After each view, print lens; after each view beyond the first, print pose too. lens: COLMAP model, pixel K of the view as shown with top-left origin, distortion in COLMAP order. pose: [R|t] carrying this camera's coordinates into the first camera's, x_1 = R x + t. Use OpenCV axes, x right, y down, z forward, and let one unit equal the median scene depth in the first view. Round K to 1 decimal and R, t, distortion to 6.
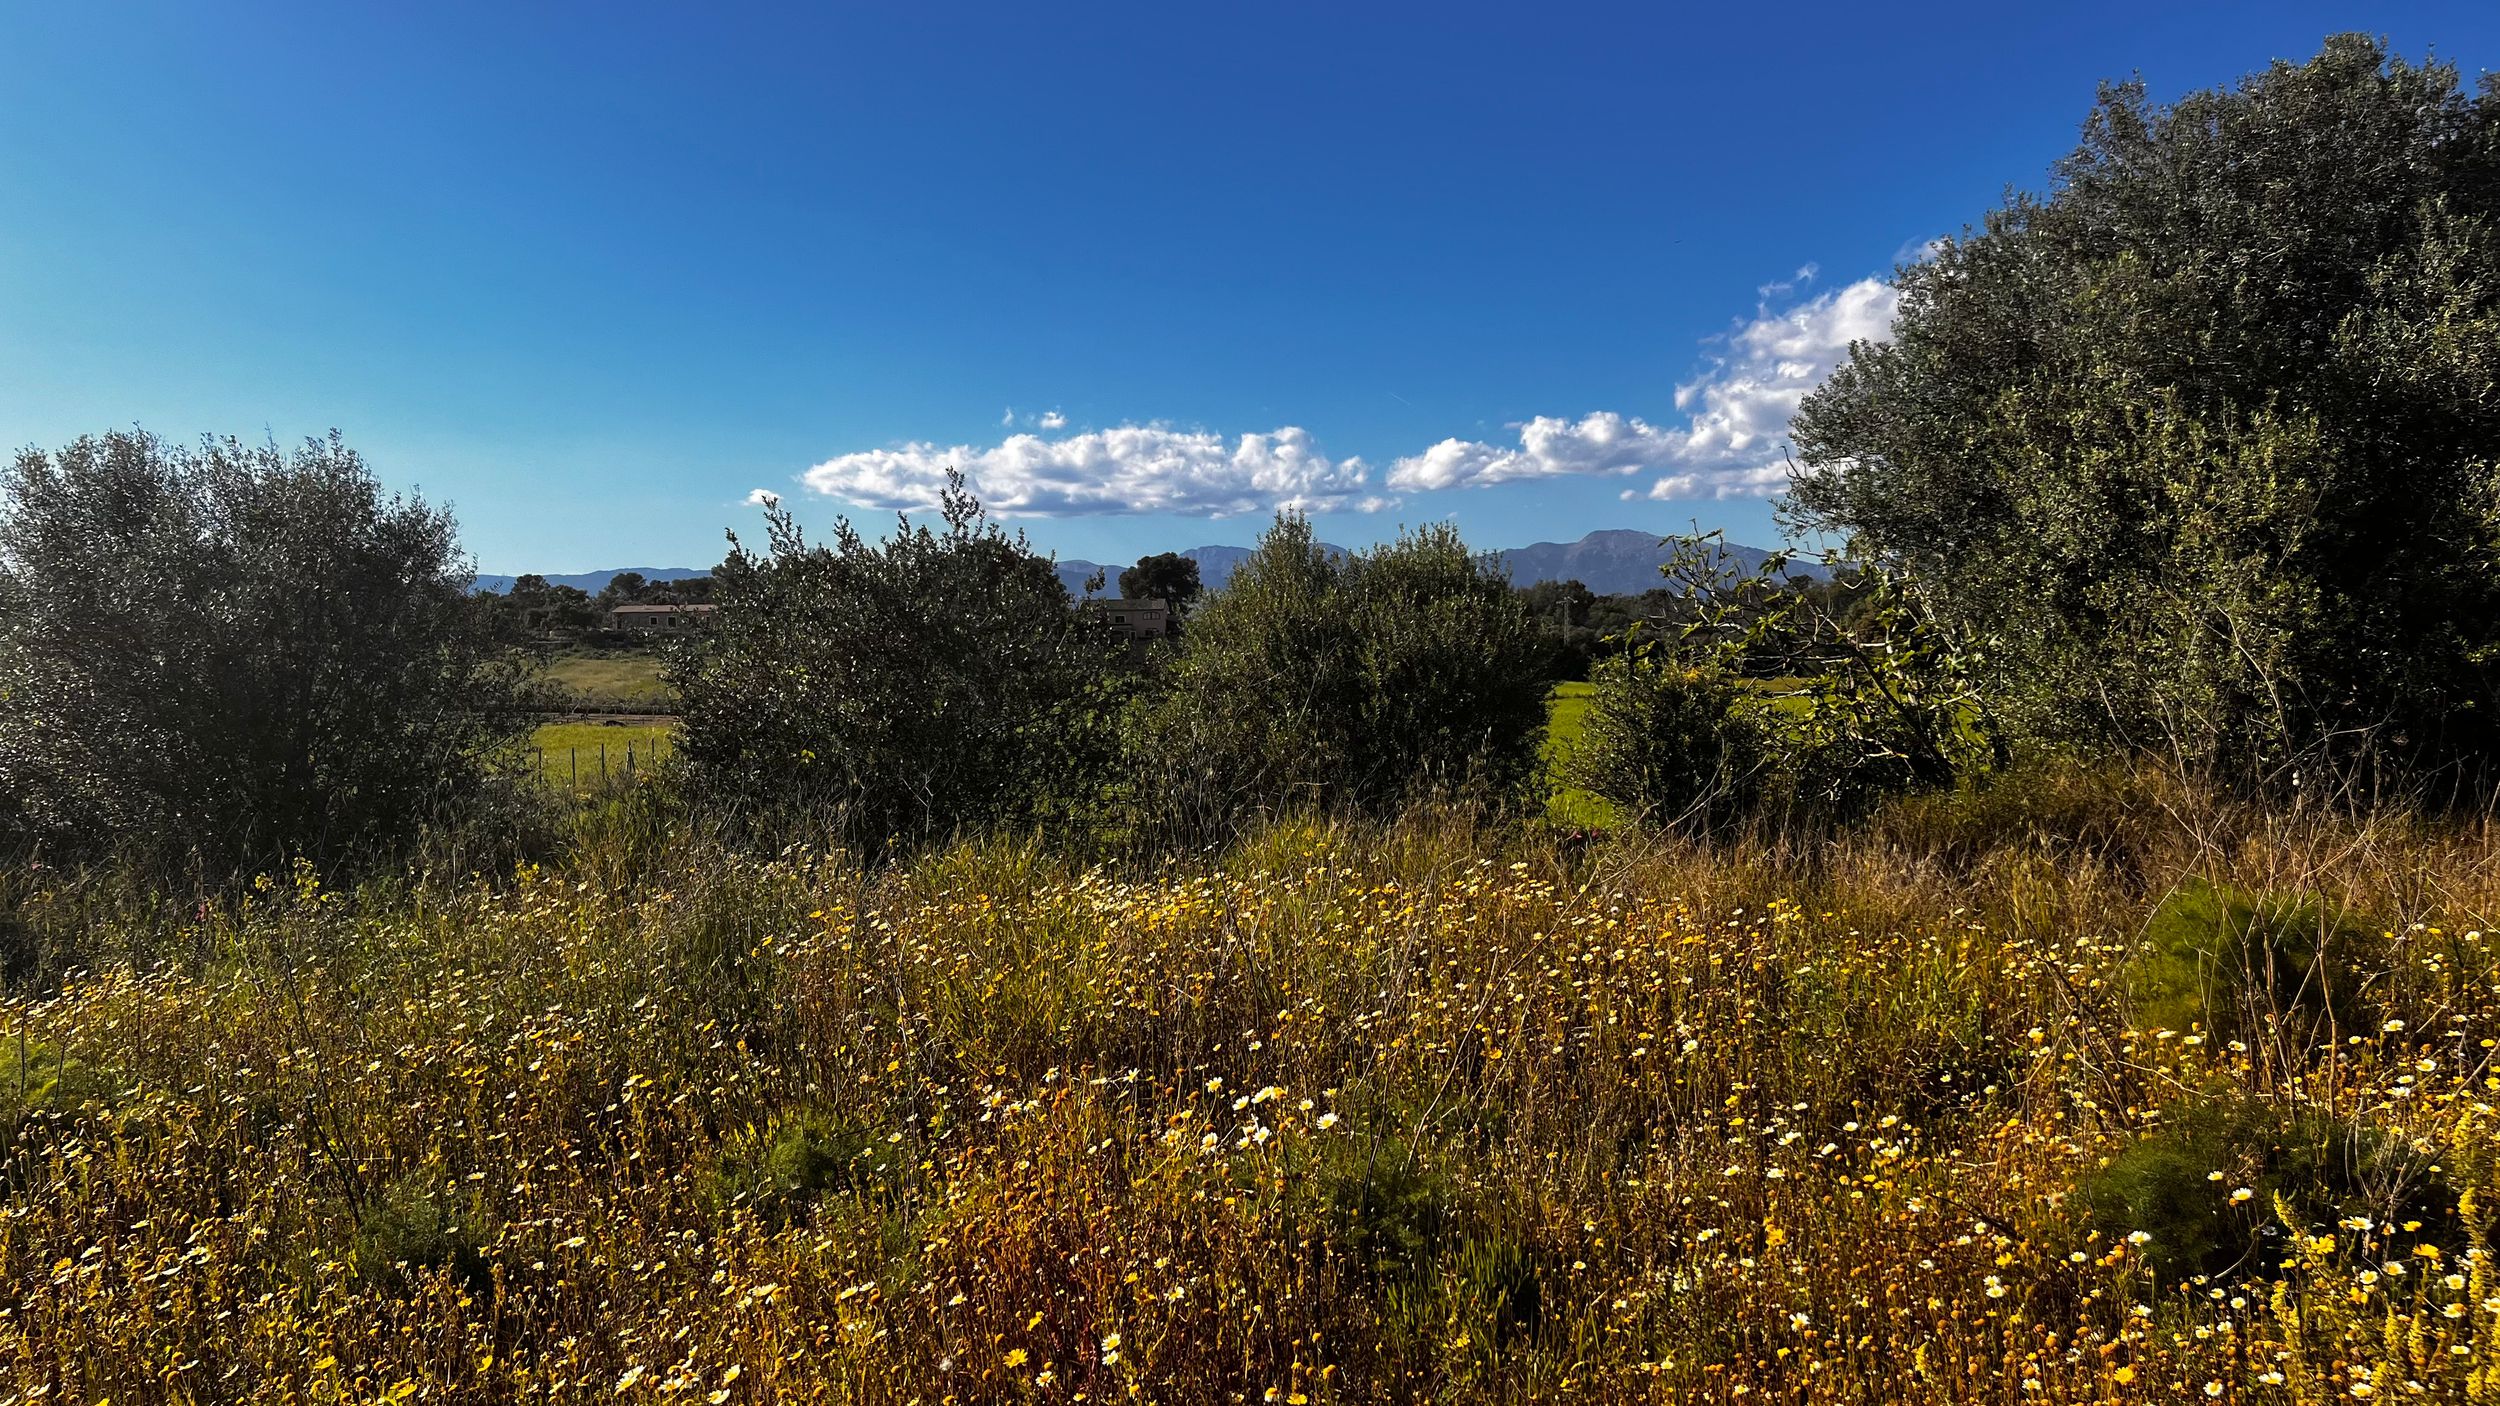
lens RADIAL K [[1879.1, 0, 1246.7], [0, 1879.1, 711.0], [0, 0, 1]] dist [0.040997, -0.039997]
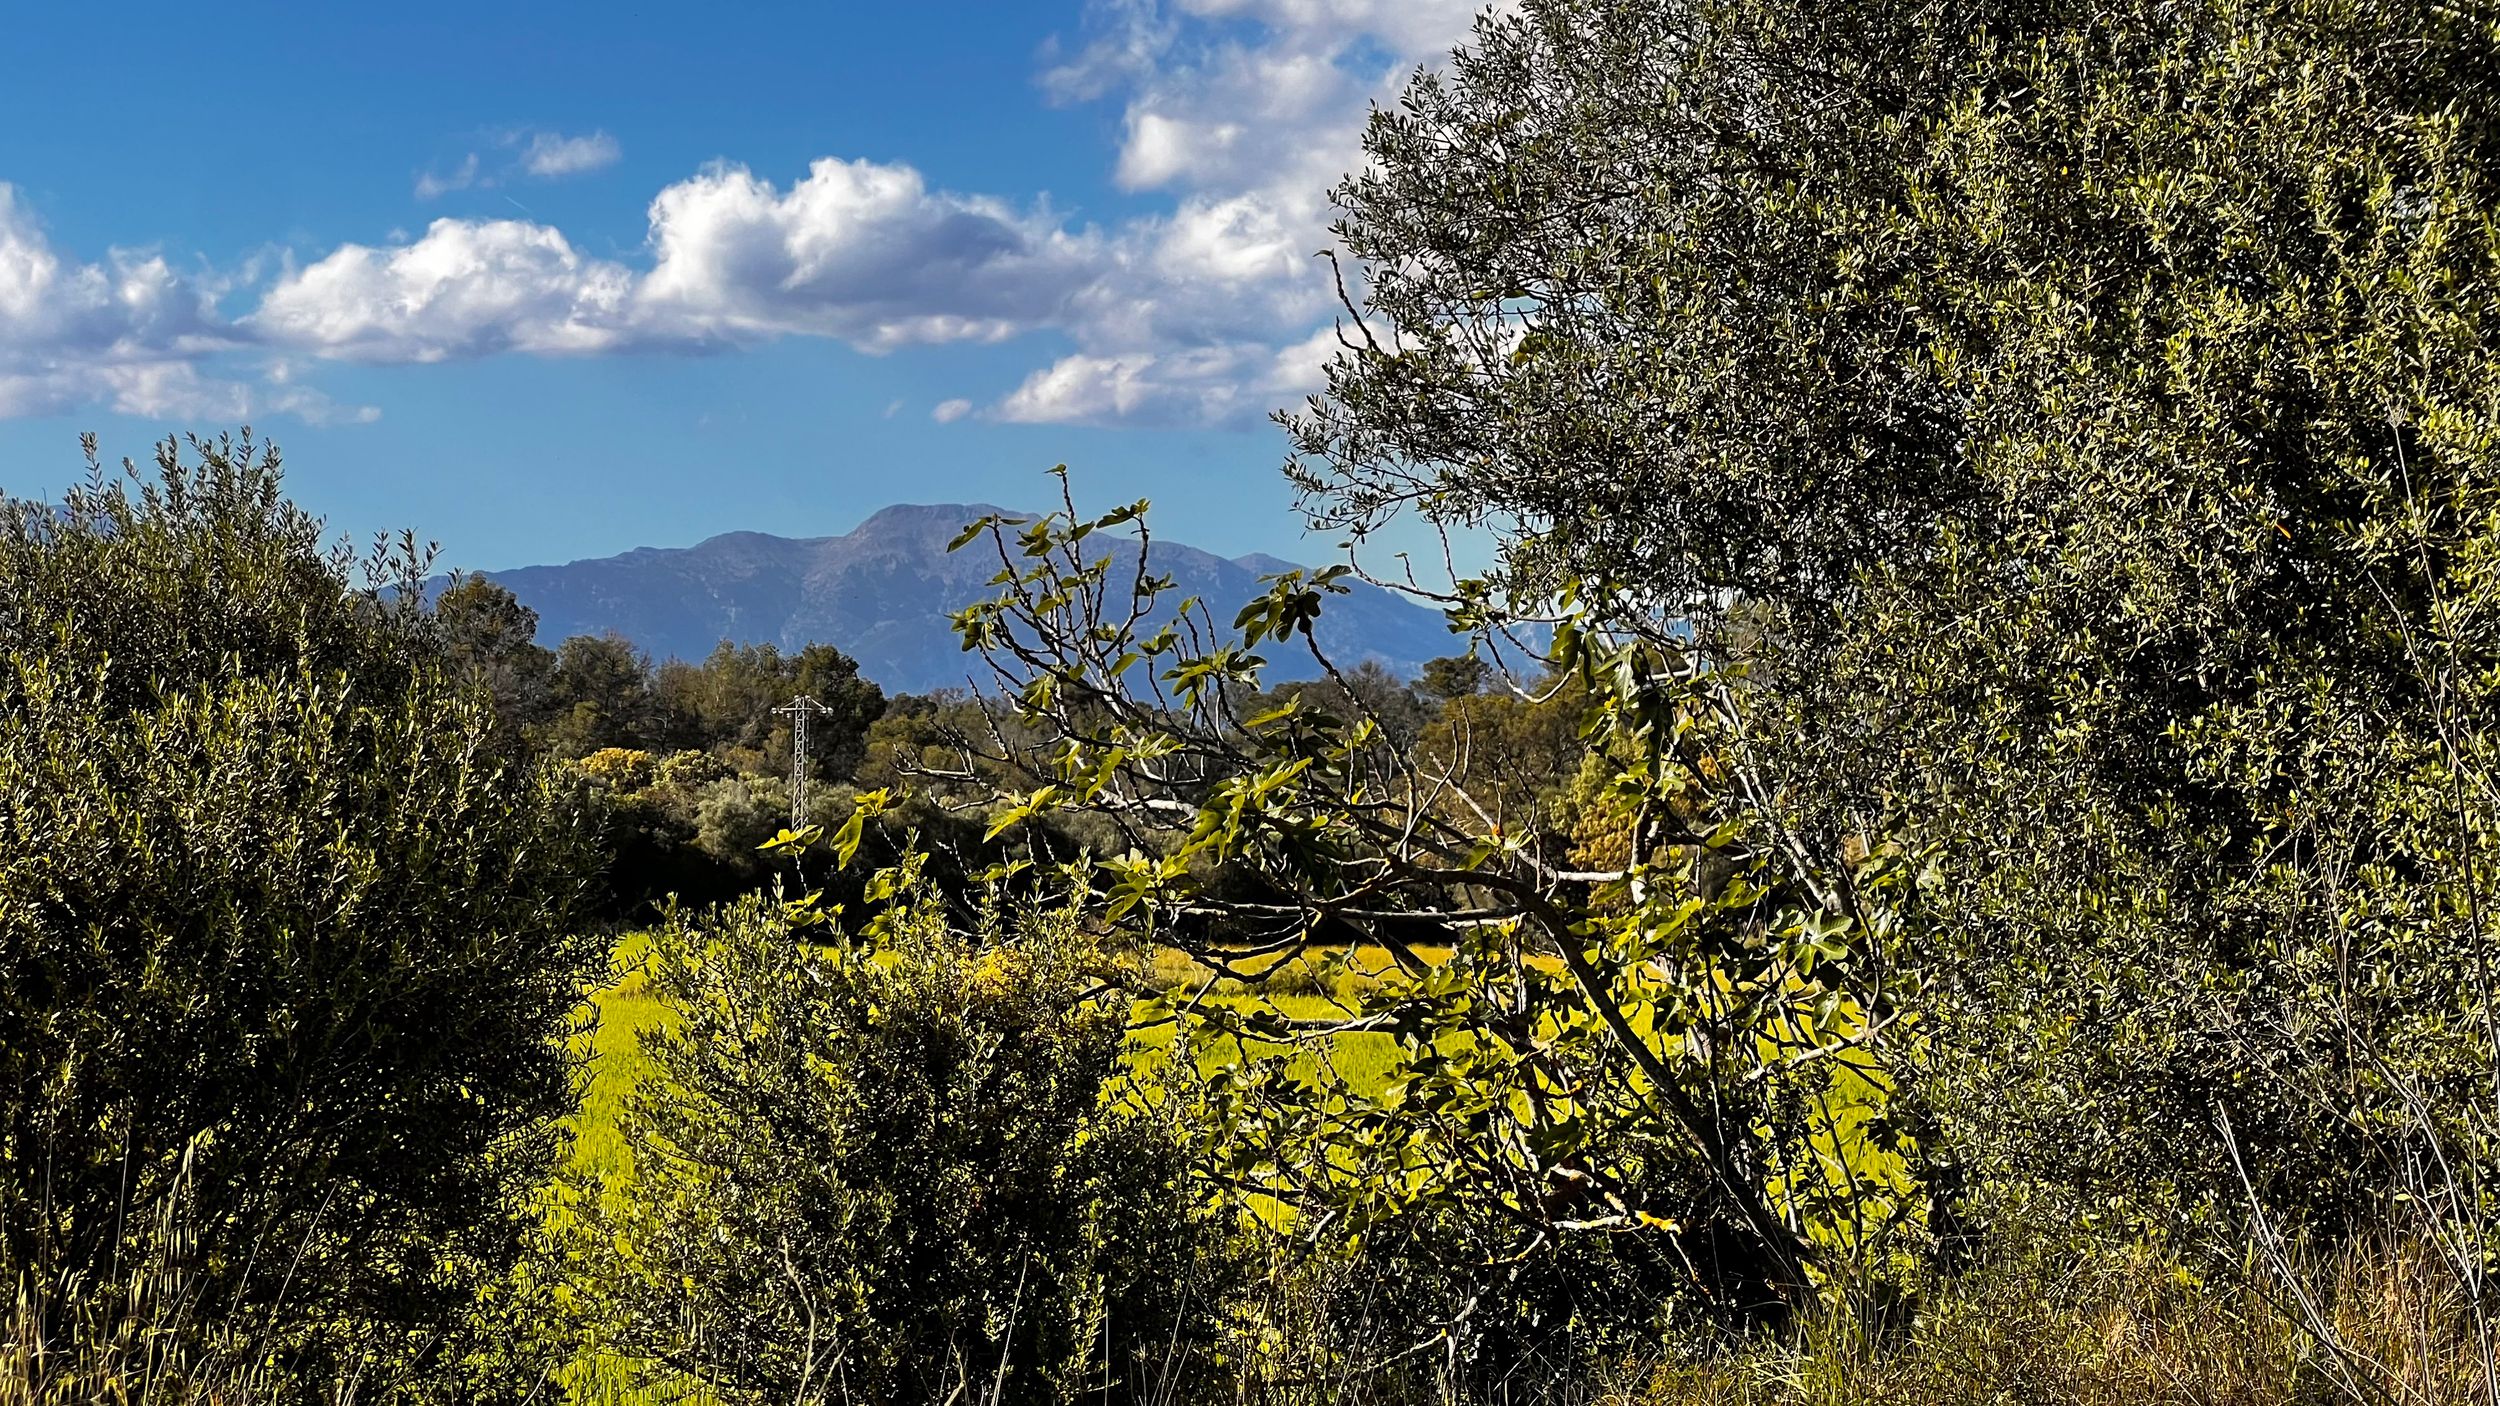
lens RADIAL K [[5606.0, 0, 1240.3], [0, 5606.0, 701.5], [0, 0, 1]] dist [0.131938, 0.000000]
pose [[0.969337, 0.030523, 0.243833, 0.052566], [-0.016440, 0.998088, -0.059586, -0.008894], [-0.245186, 0.053750, 0.967985, 0.111826]]
